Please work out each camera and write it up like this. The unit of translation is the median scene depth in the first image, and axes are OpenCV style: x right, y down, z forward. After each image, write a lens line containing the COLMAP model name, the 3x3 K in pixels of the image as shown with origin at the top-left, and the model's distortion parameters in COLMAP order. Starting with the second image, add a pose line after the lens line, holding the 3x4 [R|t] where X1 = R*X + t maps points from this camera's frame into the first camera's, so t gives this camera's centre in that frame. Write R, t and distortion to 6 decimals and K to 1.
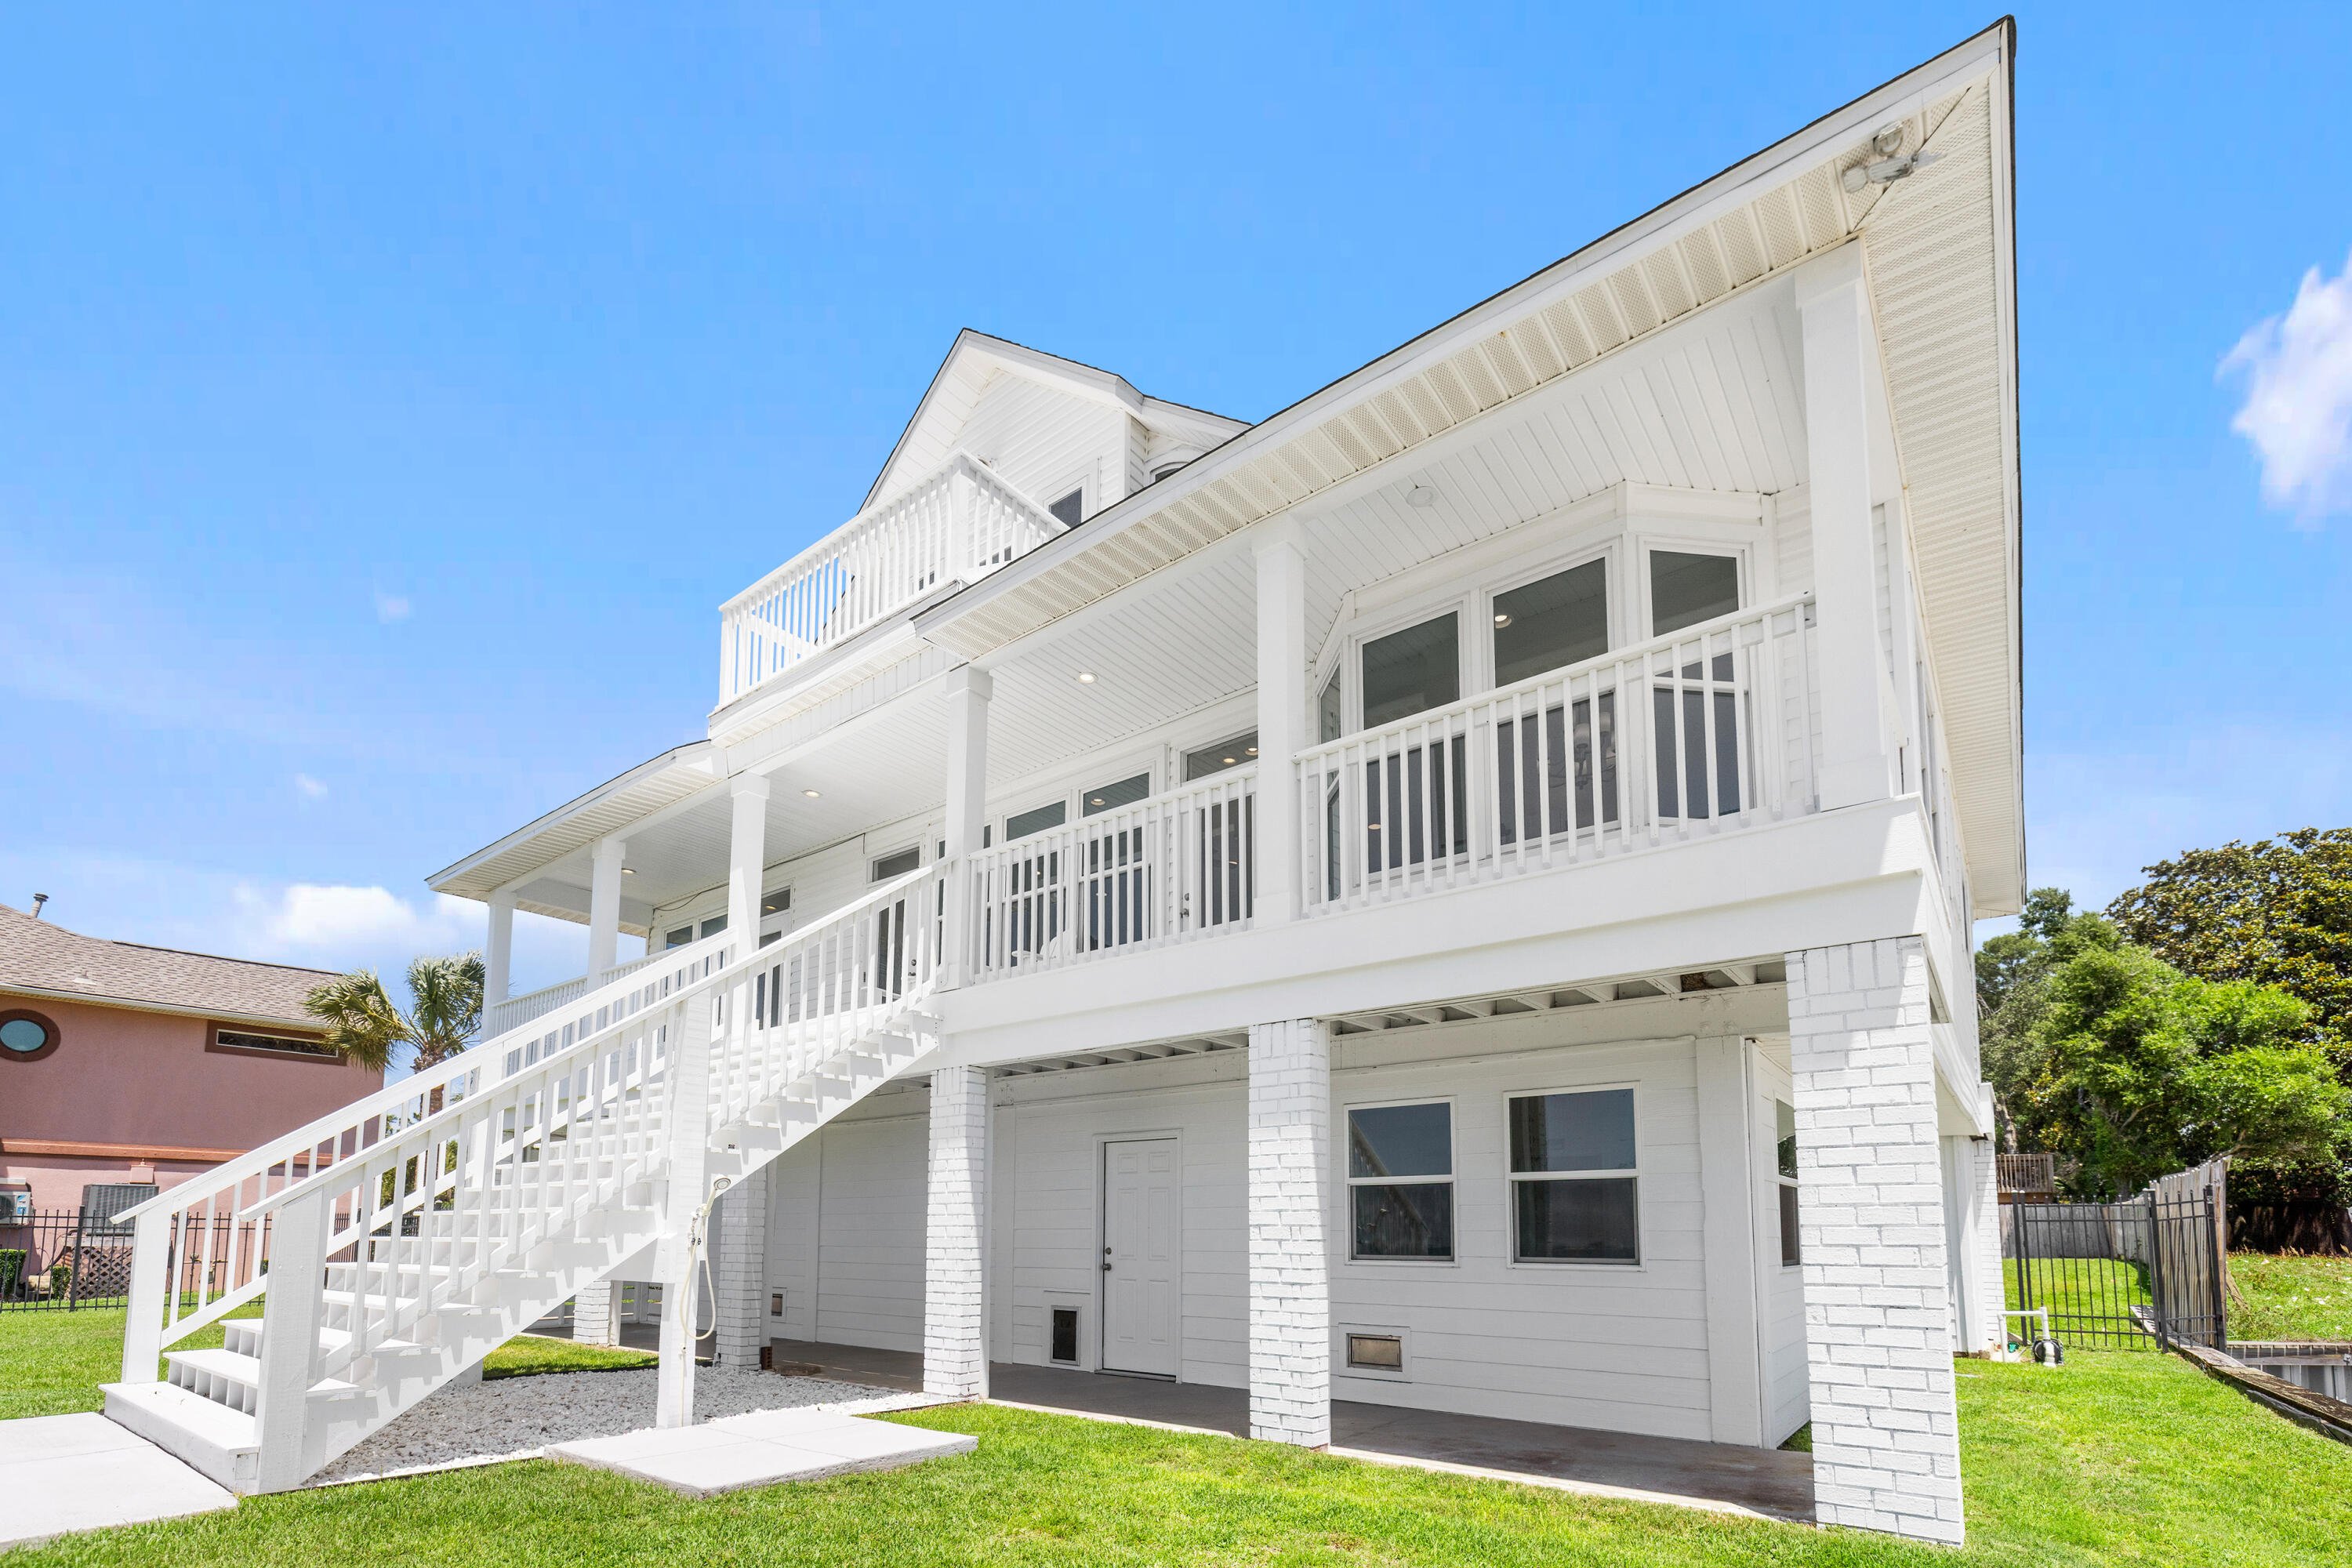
lens RADIAL K [[1066.9, 0, 1184.0], [0, 1066.9, 1125.4], [0, 0, 1]] dist [0.001755, -0.000212]
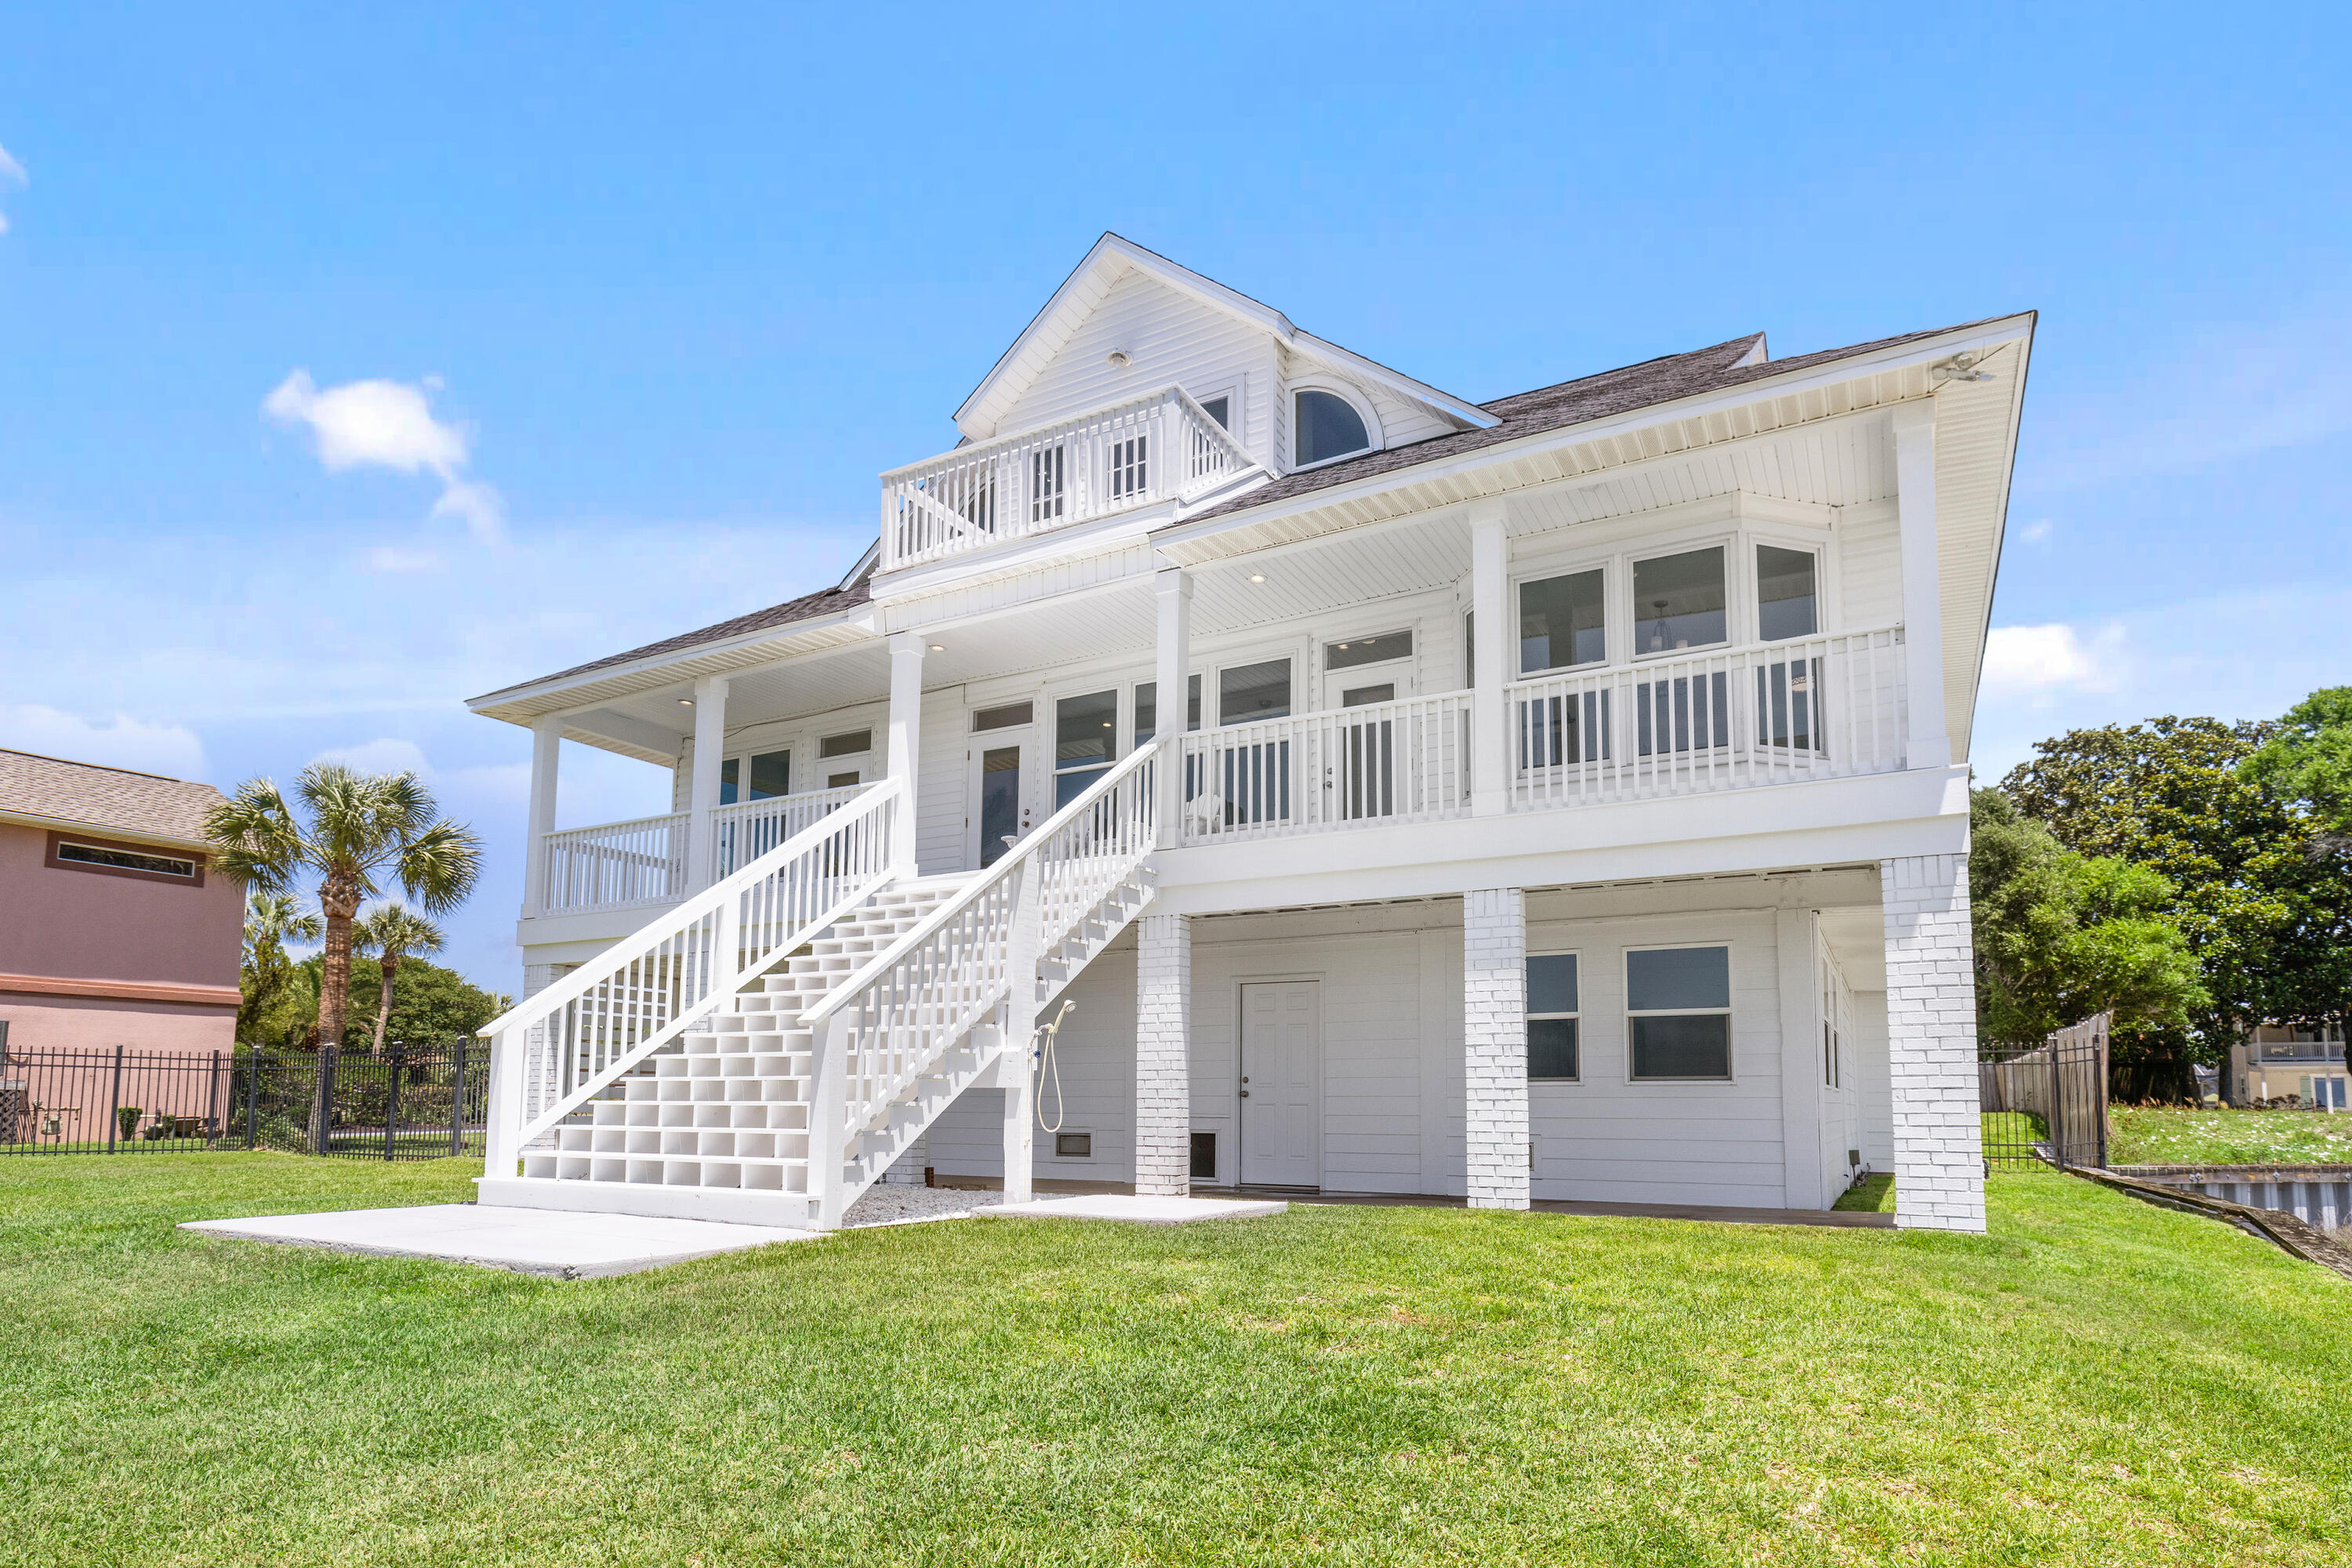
lens RADIAL K [[1268.2, 0, 1181.5], [0, 1268.2, 989.4], [0, 0, 1]] dist [-0.004673, 0.000653]
pose [[0.988365, 0.015381, 0.151319, -0.401664], [-0.016733, 0.999831, 0.007664, 0.015038], [-0.151175, -0.010107, 0.988455, -0.368777]]
